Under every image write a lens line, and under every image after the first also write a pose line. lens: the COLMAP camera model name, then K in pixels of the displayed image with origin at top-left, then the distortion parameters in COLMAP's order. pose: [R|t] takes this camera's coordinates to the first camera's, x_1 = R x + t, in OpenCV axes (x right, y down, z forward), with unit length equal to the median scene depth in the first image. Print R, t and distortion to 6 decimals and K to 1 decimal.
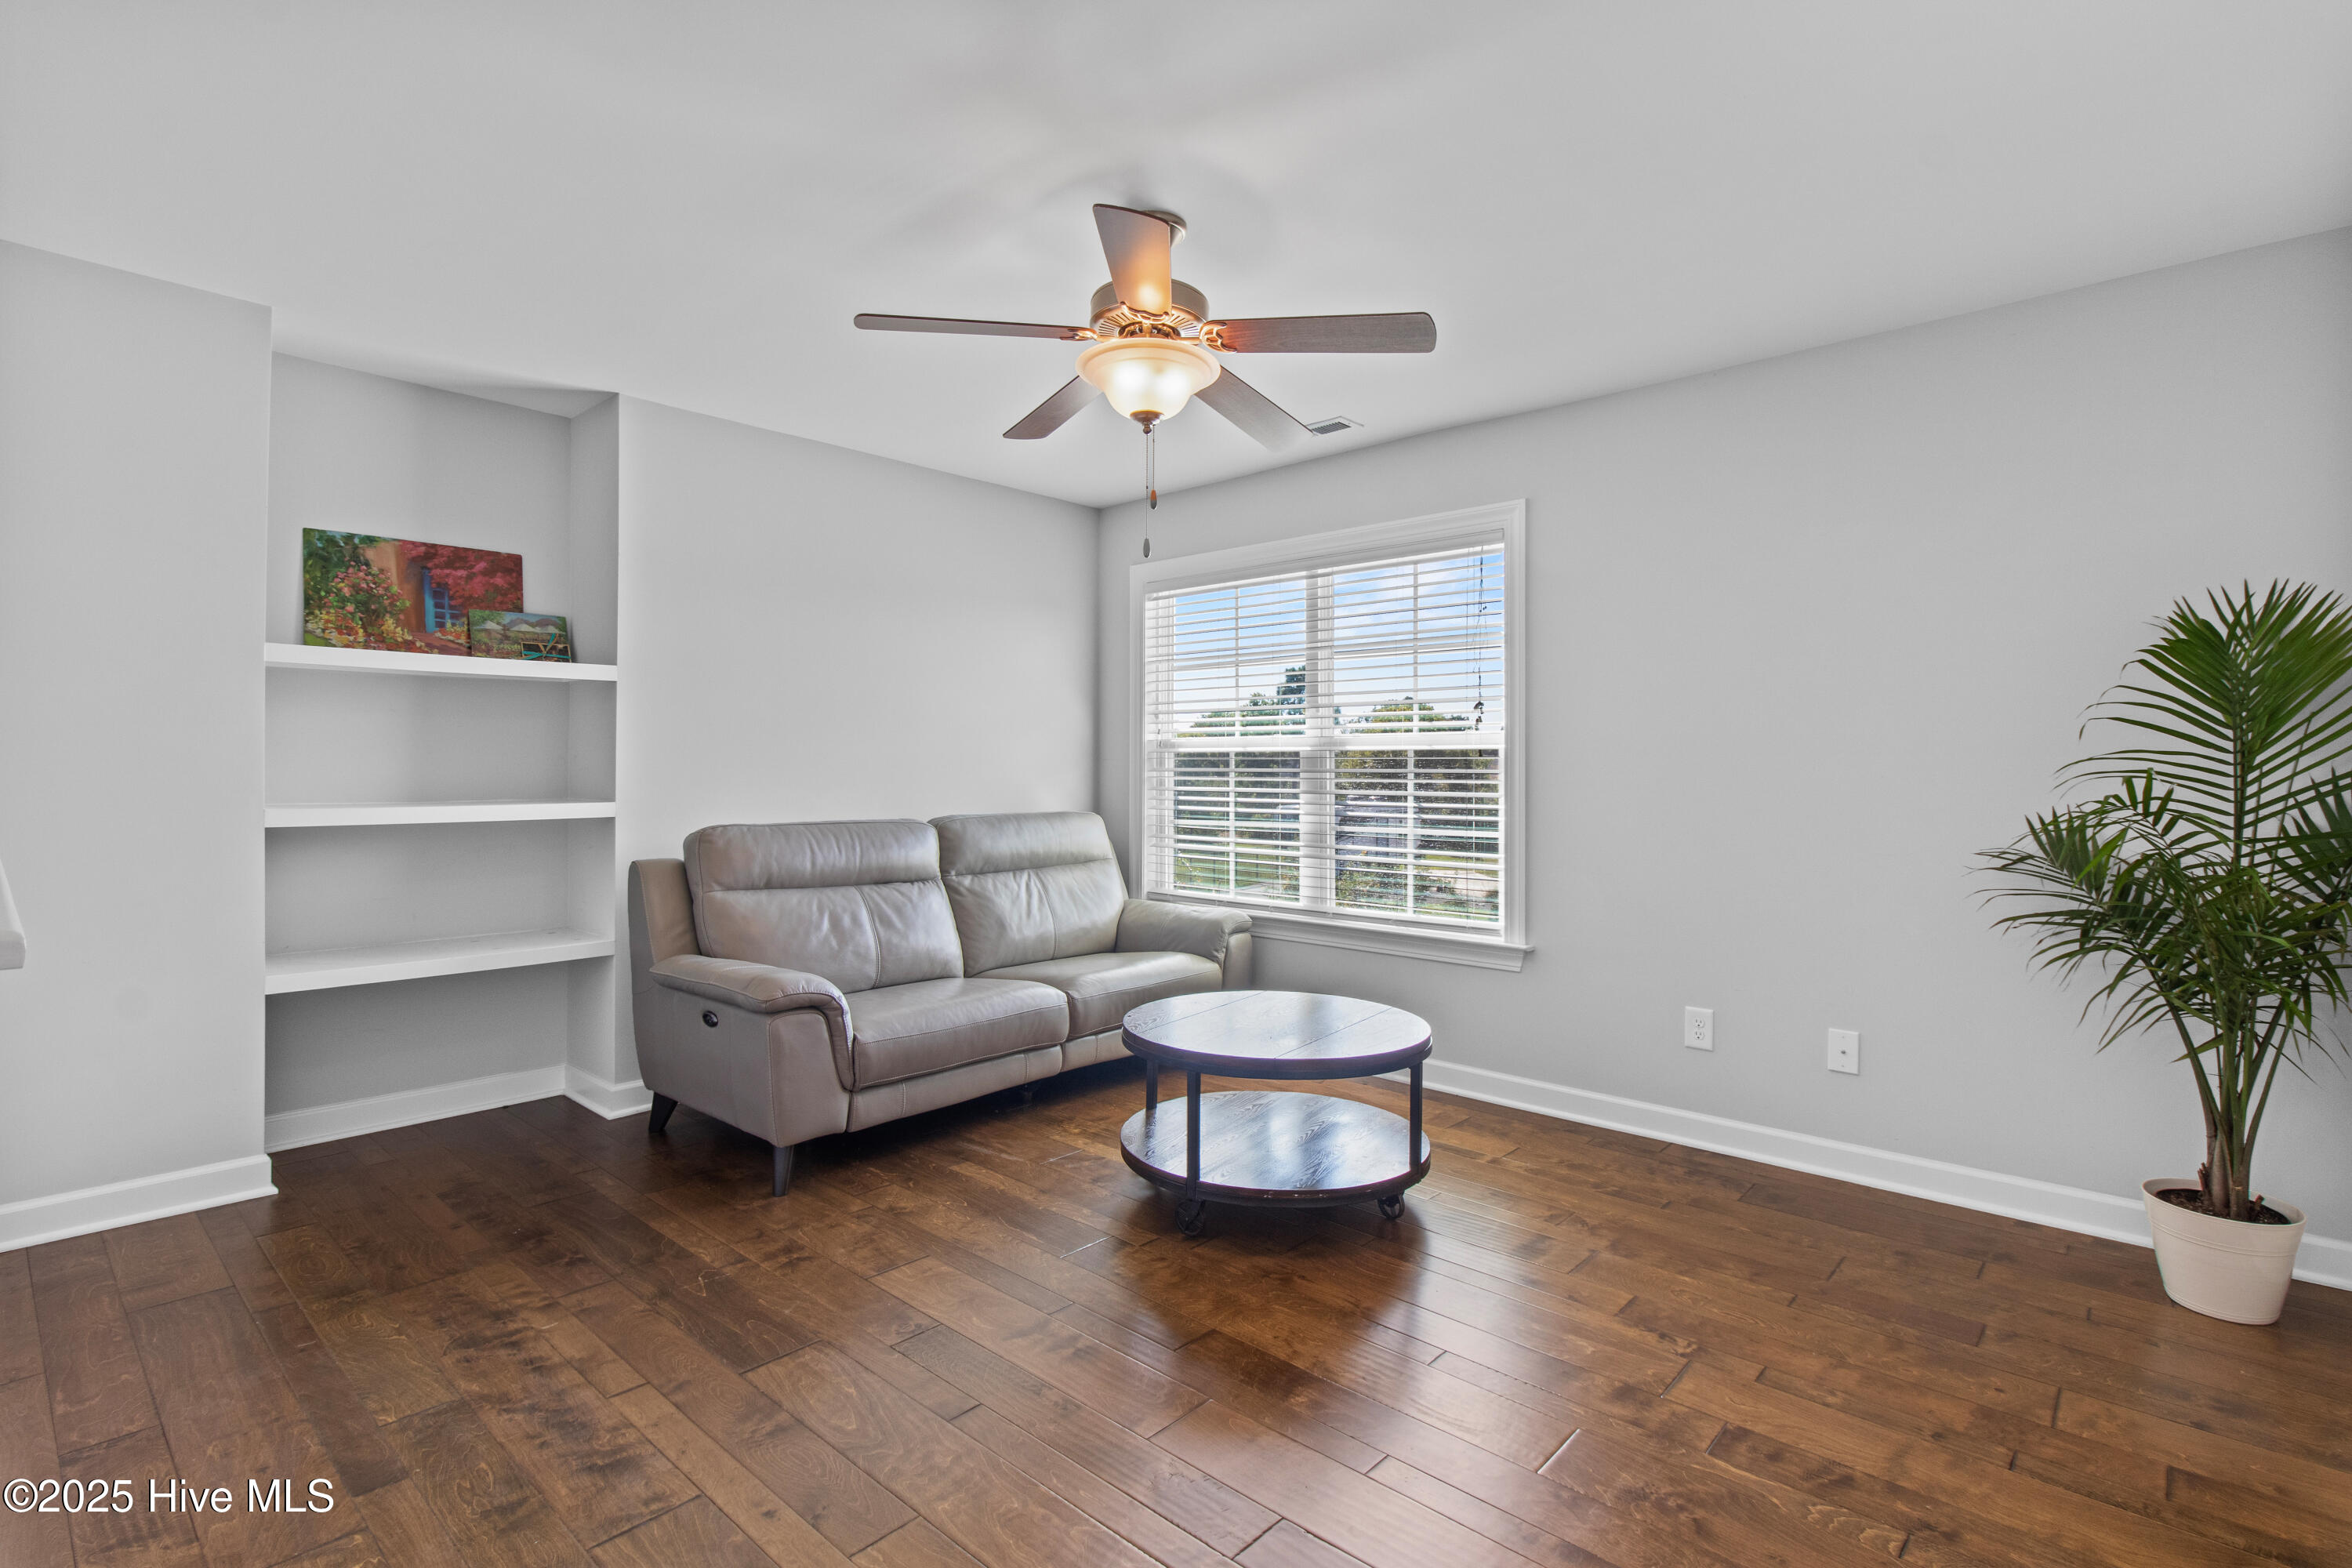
lens RADIAL K [[1089.7, 0, 1187.1], [0, 1089.7, 777.8], [0, 0, 1]] dist [0.004506, 0.000824]
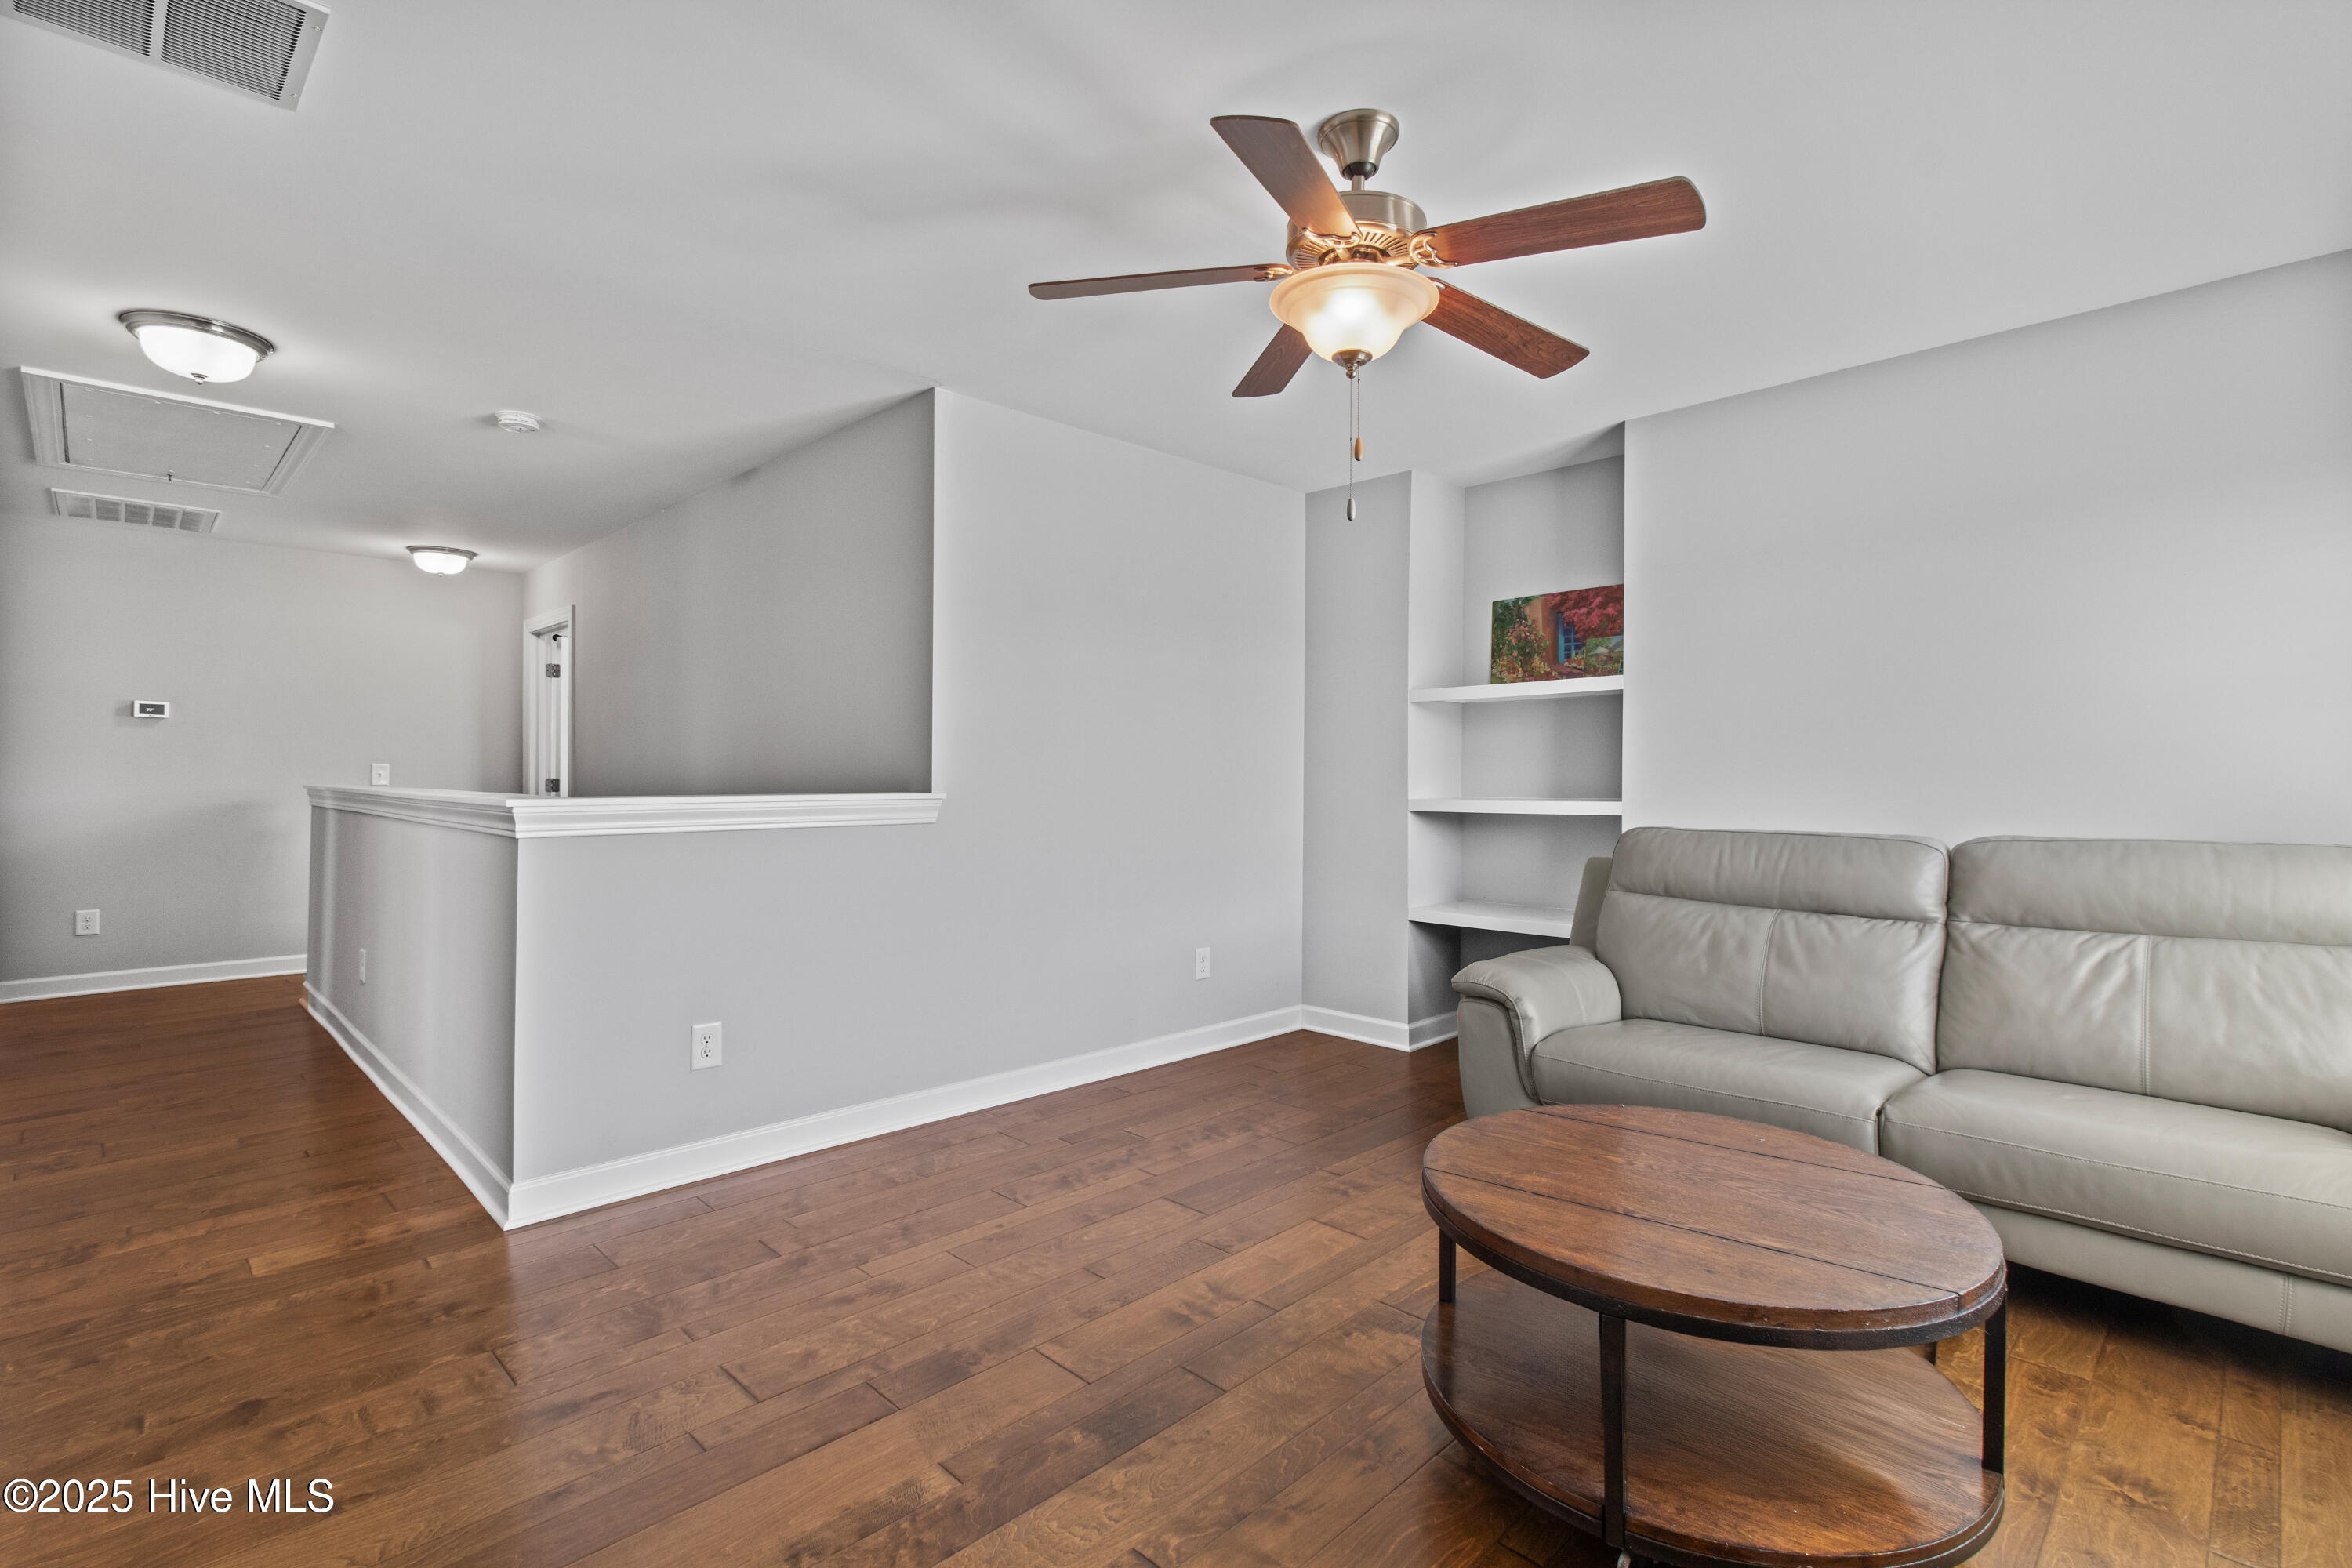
lens RADIAL K [[1089.7, 0, 1187.1], [0, 1089.7, 777.8], [0, 0, 1]] dist [0.004506, 0.000824]
pose [[-0.042958, -0.004444, -0.999067, 0.597295], [-0.005973, 0.999973, -0.004192, 0.006296], [0.999059, 0.005787, -0.042983, 0.653605]]
